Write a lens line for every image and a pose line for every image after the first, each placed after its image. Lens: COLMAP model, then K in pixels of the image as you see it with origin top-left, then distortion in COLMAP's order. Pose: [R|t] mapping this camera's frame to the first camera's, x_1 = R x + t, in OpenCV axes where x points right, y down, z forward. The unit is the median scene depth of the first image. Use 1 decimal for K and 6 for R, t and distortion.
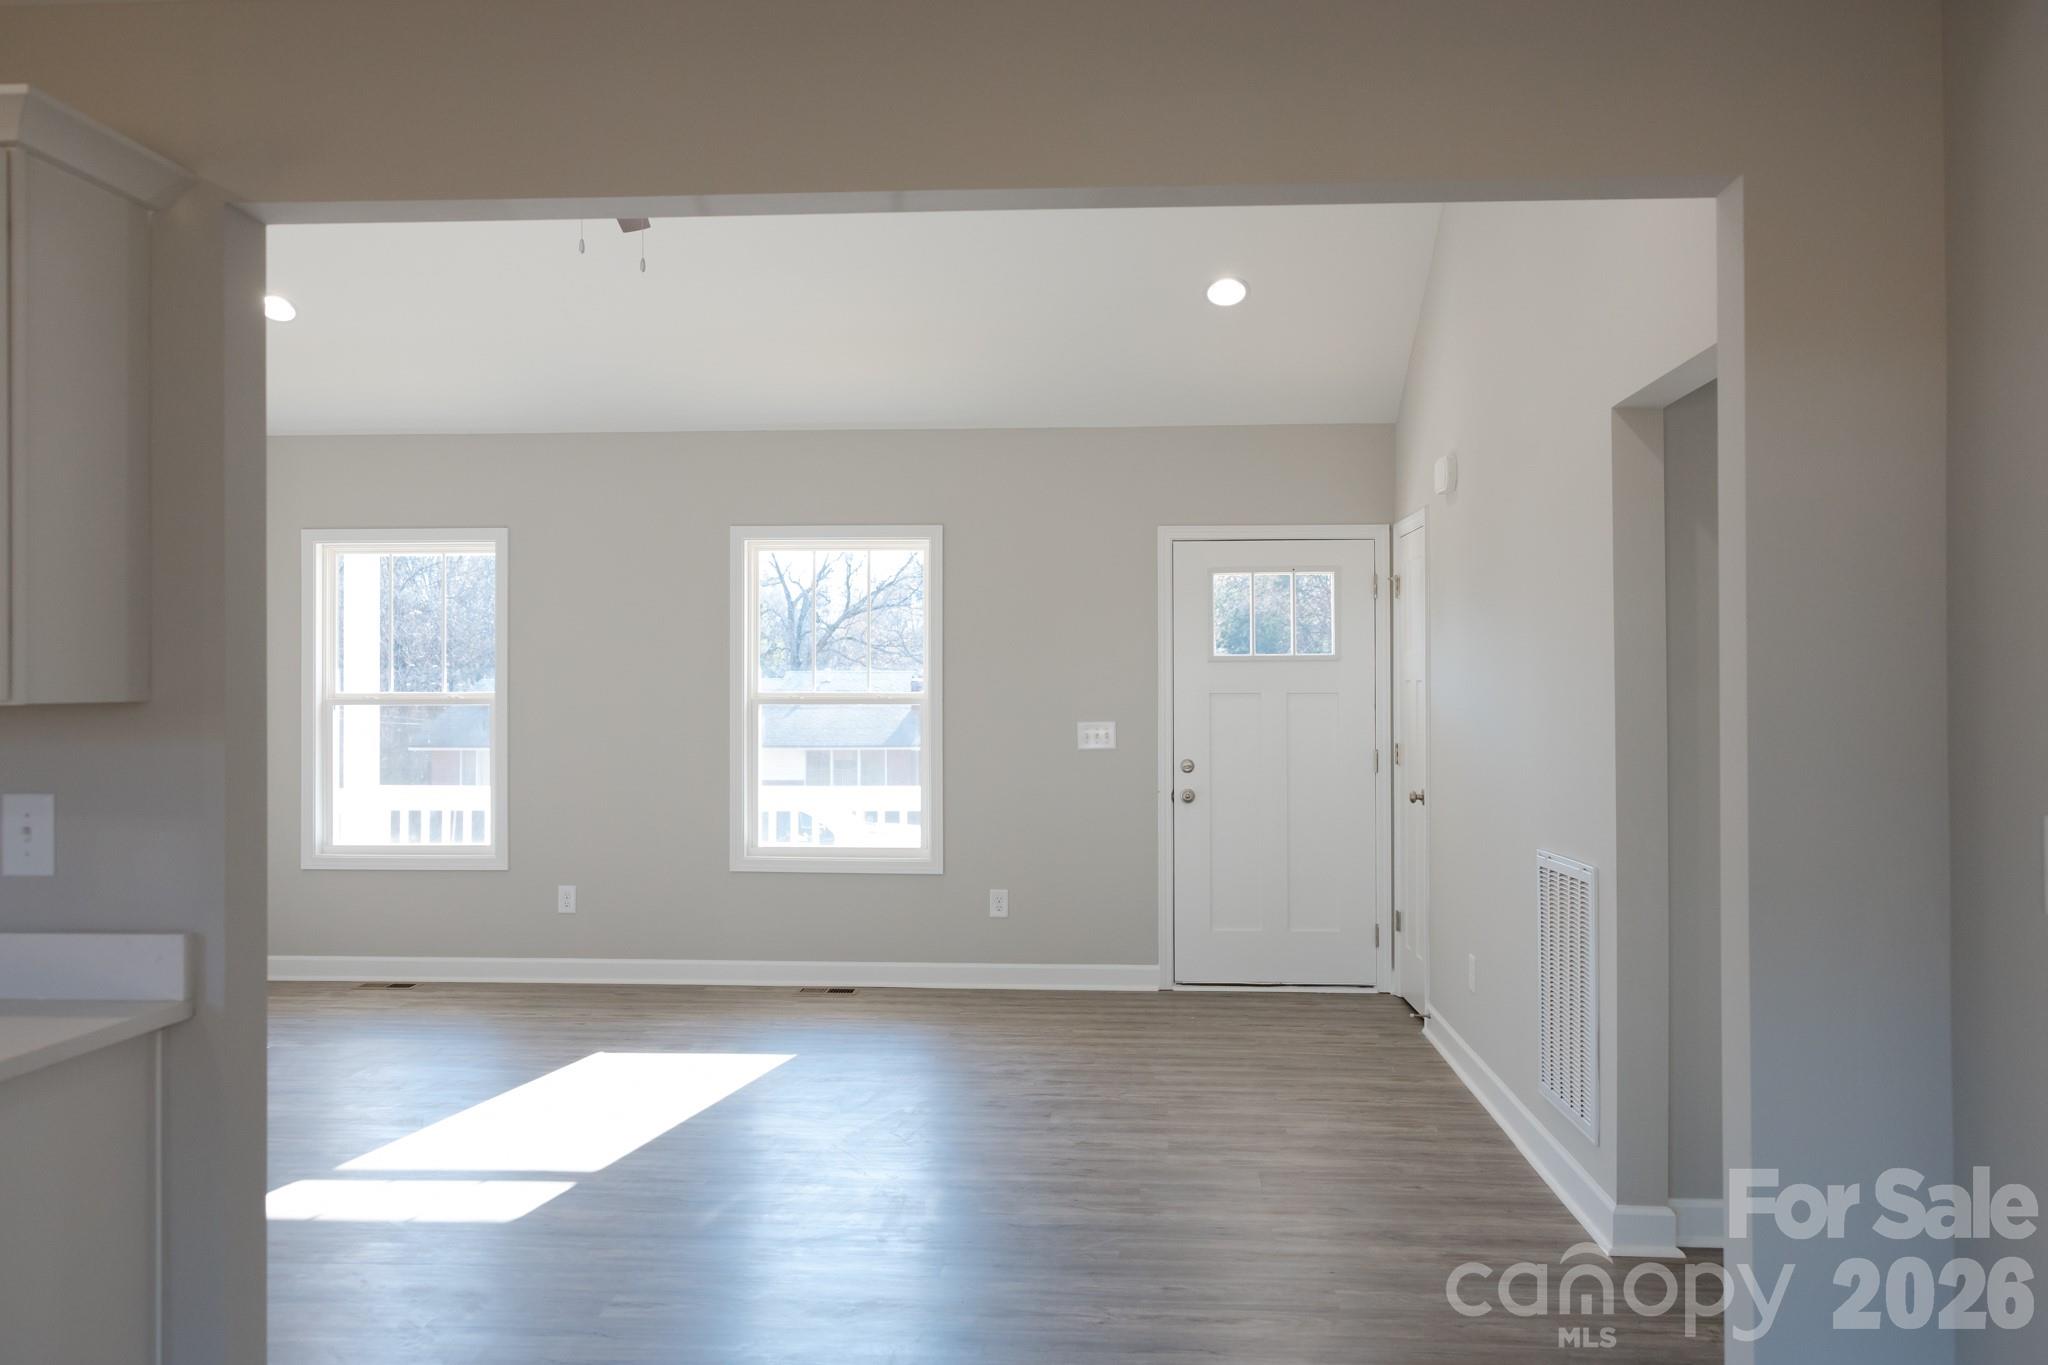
lens RADIAL K [[1631.7, 0, 1018.2], [0, 1631.7, 682.6], [0, 0, 1]] dist [0.009384, 0.005333]
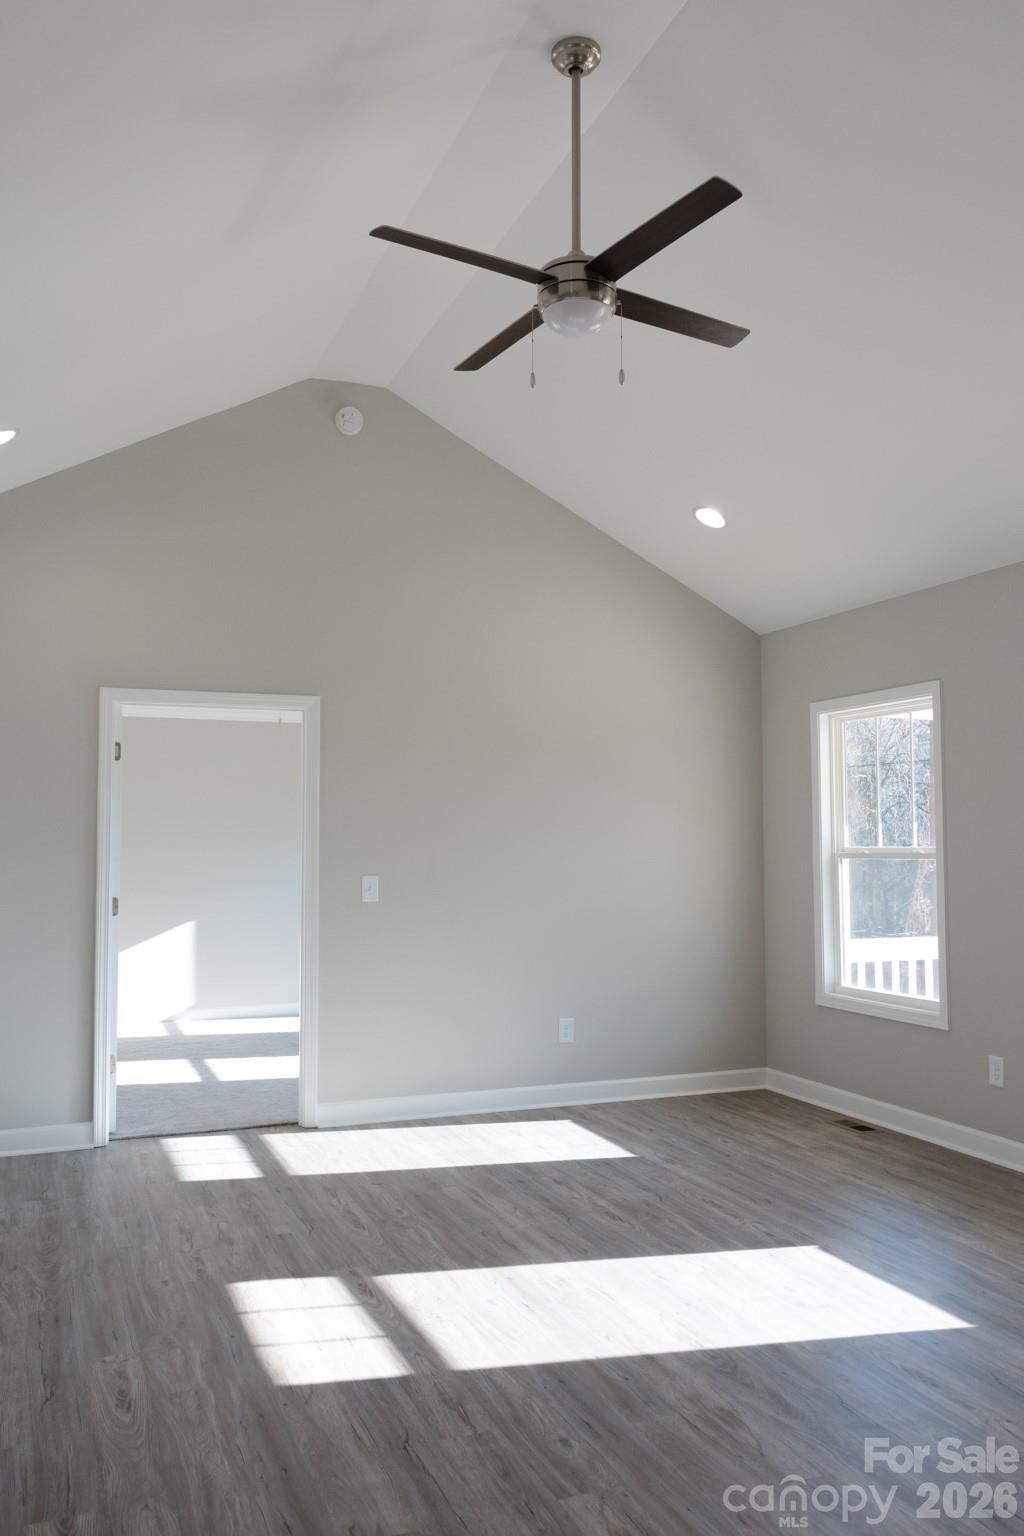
lens RADIAL K [[1223.8, 0, 509.5], [0, 1223.8, 762.5], [0, 0, 1]] dist [0.009384, 0.005333]
pose [[0.431815, -0.064977, -0.899619, 0.241357], [0.004206, 0.997536, -0.070030, 0.006292], [0.901952, 0.026457, 0.431024, 0.448785]]
